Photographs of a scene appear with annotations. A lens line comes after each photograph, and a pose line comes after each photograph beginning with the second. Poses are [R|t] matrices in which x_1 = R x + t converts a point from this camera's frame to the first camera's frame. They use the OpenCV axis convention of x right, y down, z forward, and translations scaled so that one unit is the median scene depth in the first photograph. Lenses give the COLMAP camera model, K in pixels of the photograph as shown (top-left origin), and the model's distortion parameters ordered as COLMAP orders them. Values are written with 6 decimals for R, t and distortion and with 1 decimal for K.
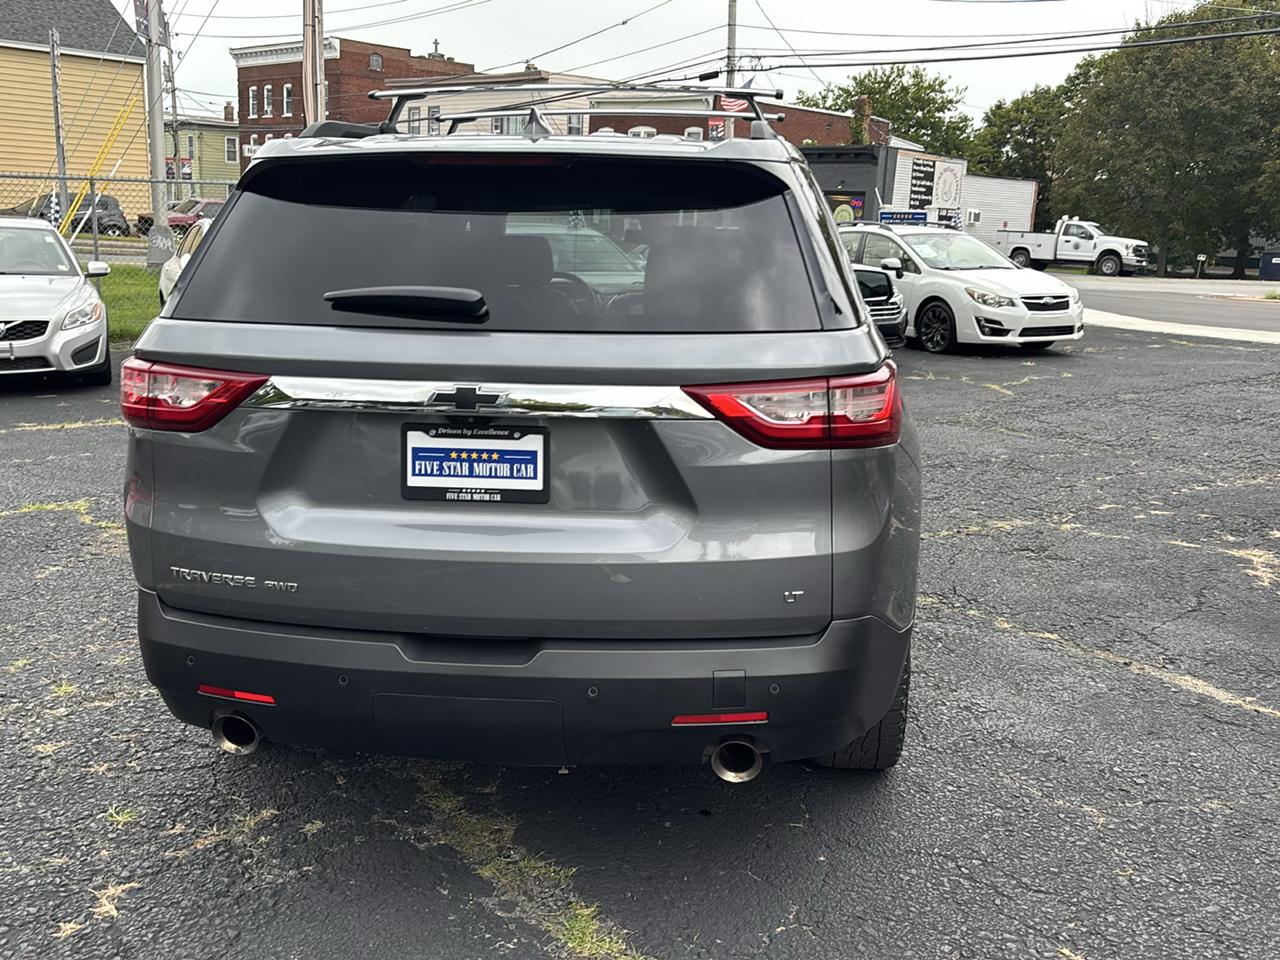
lens RADIAL K [[1233.6, 0, 641.9], [0, 1233.6, 509.6], [0, 0, 1]] dist [0.000072, 0.046025]
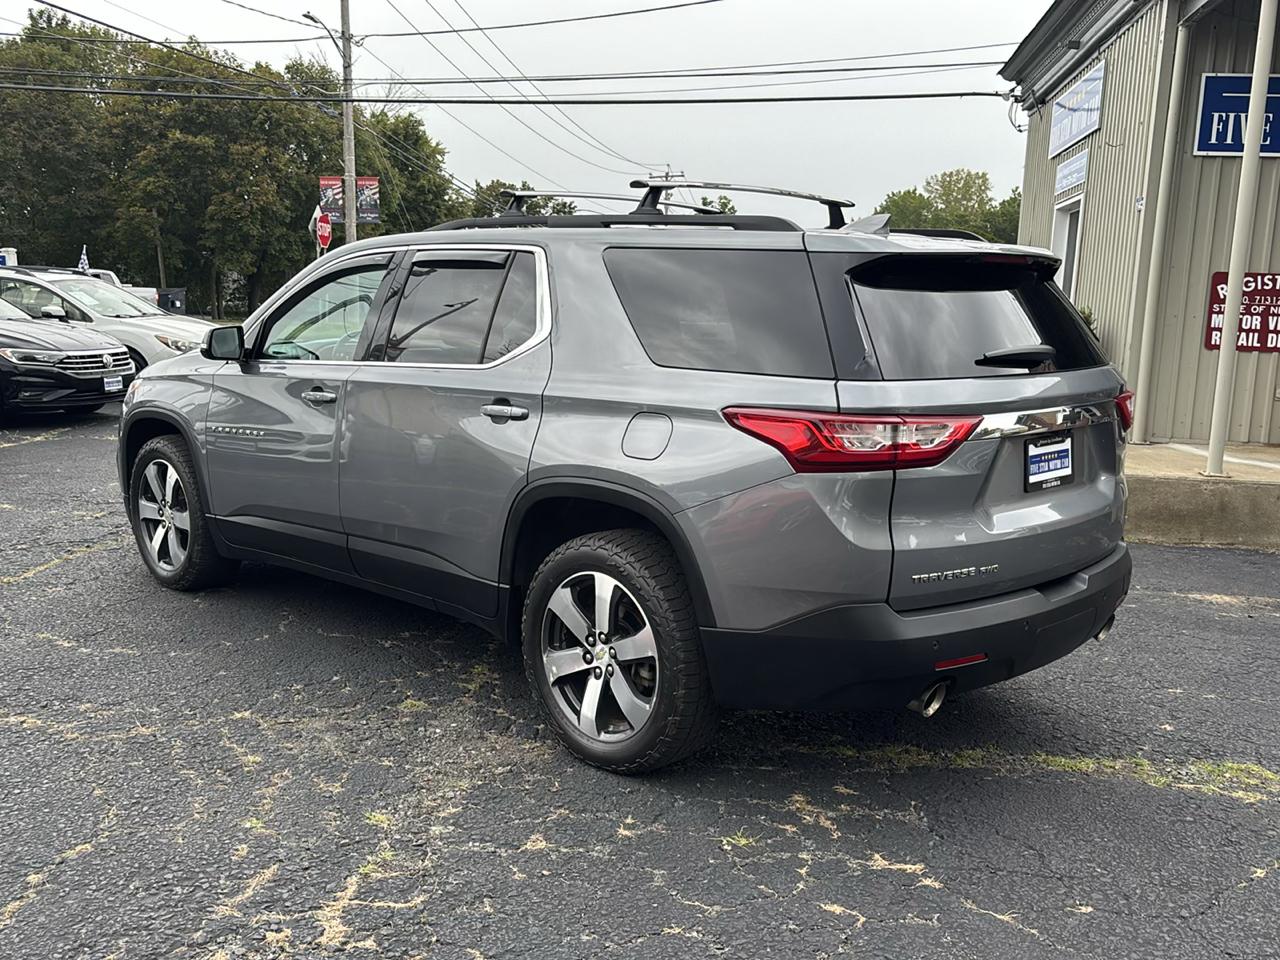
lens RADIAL K [[1233.6, 0, 641.9], [0, 1233.6, 509.6], [0, 0, 1]] dist [0.000072, 0.046025]
pose [[0.615205, -0.141808, 0.775508, -1.450838], [0.165186, 0.985040, 0.049082, -0.122248], [-0.770867, 0.097908, 0.629427, 0.401302]]
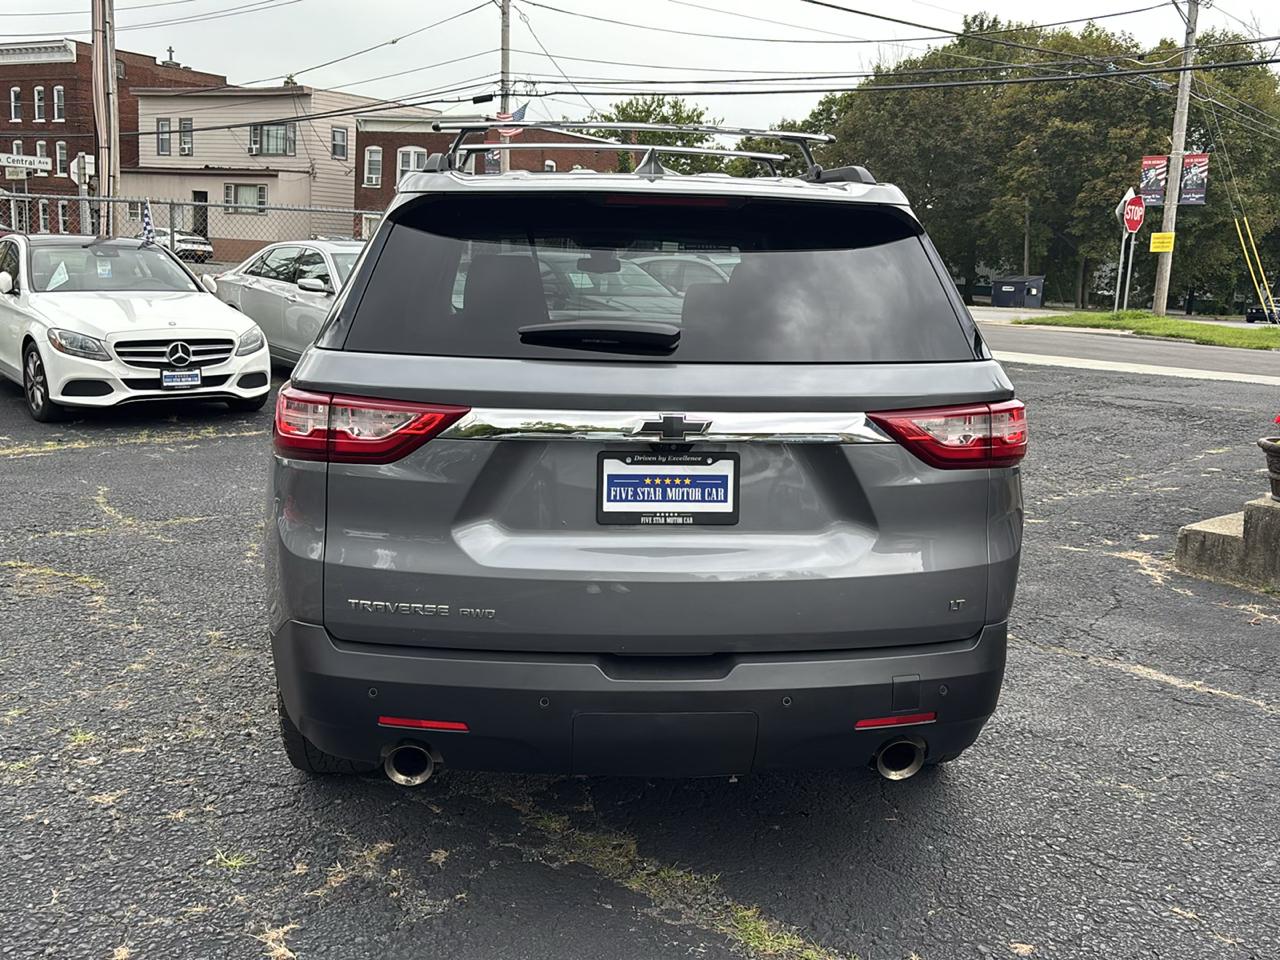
lens RADIAL K [[1237.3, 0, 640.6], [0, 1237.3, 500.5], [0, 0, 1]] dist [0.001508, 0.045657]
pose [[0.981012, -0.023534, 0.192516, -0.325719], [0.028229, 0.999366, -0.021678, -0.004689], [-0.191884, 0.026701, 0.981054, -0.024900]]
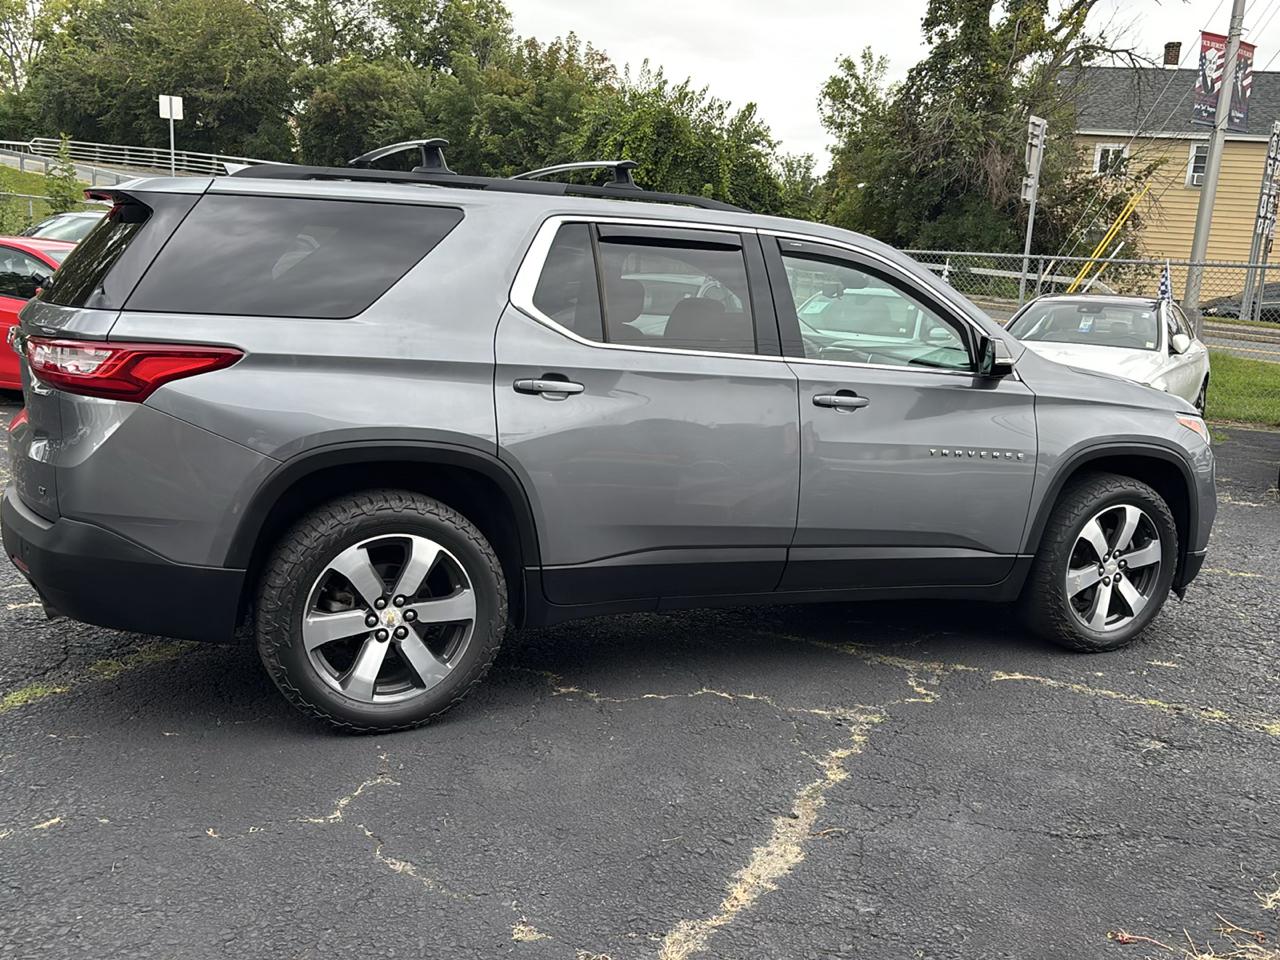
lens RADIAL K [[1230.5, 0, 640.6], [0, 1230.5, 518.3], [0, 0, 1]] dist [0.002172, 0.039829]
pose [[0.533920, 0.185379, -0.824963, 1.519715], [-0.239227, 0.968924, 0.062899, -0.139508], [0.810987, 0.163770, 0.561675, 0.695641]]
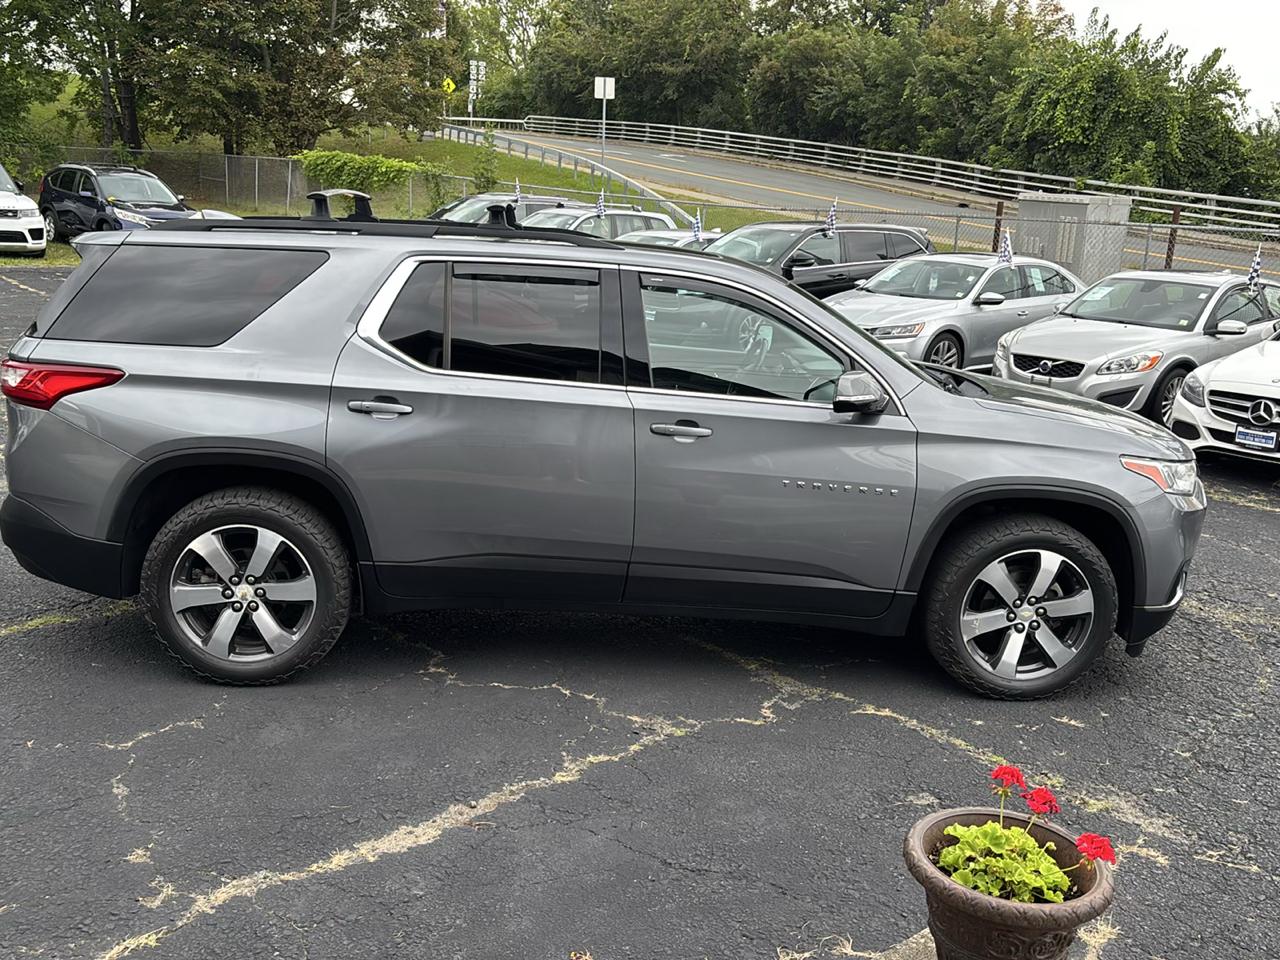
lens RADIAL K [[1230.5, 0, 640.6], [0, 1230.5, 518.3], [0, 0, 1]] dist [0.002172, 0.039829]
pose [[0.185915, 0.241656, -0.952385, 1.927916], [-0.267675, 0.945080, 0.187549, -0.433728], [0.945402, 0.220061, 0.240390, 1.348603]]
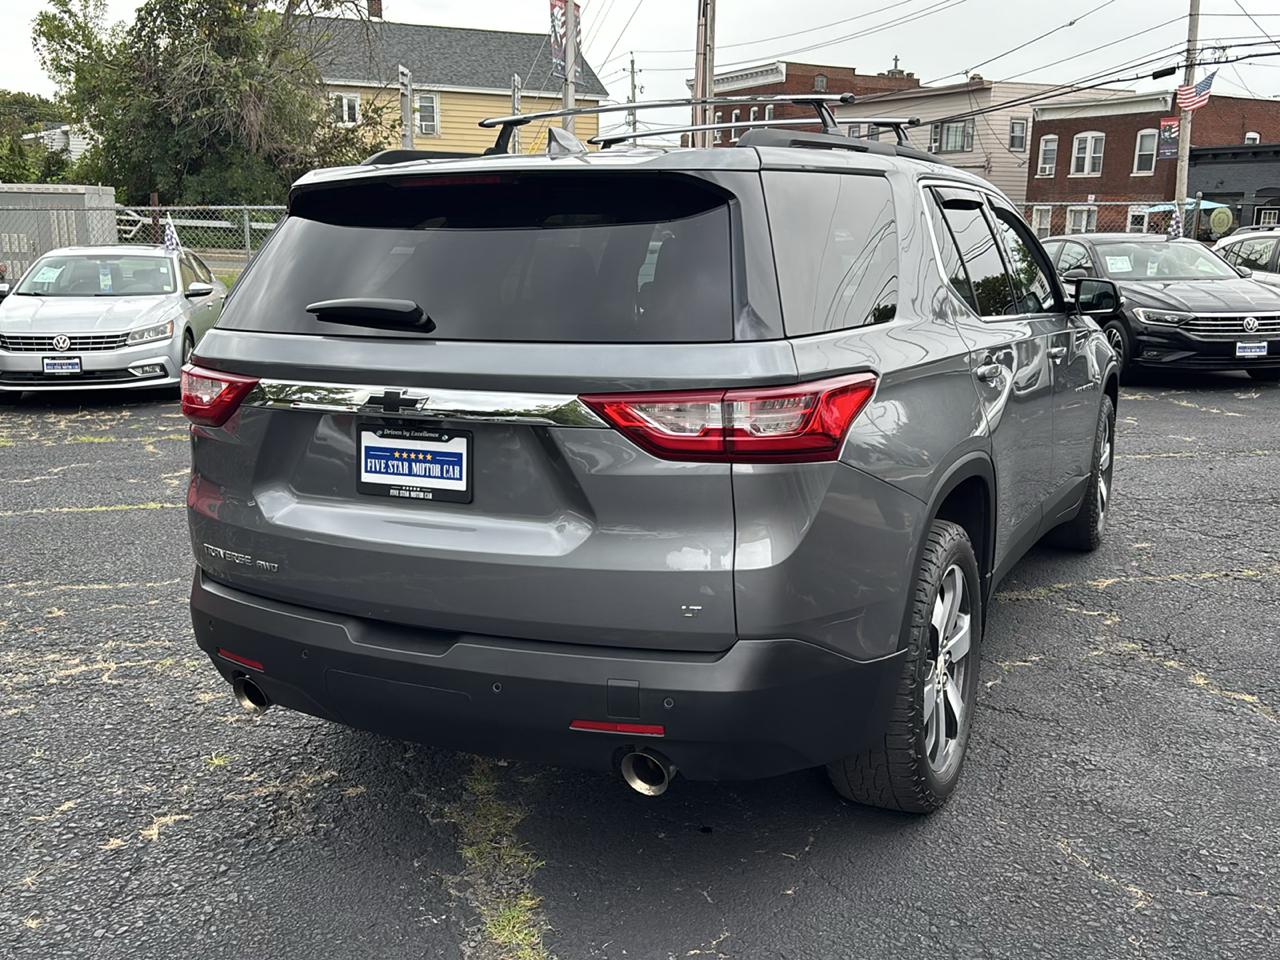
lens RADIAL K [[1233.6, 0, 641.9], [0, 1233.6, 509.6], [0, 0, 1]] dist [0.000072, 0.046025]
pose [[0.937197, 0.053132, -0.344731, 0.380599], [-0.057591, 0.998337, -0.002699, -0.005110], [0.344014, 0.022383, 0.938698, 0.057852]]
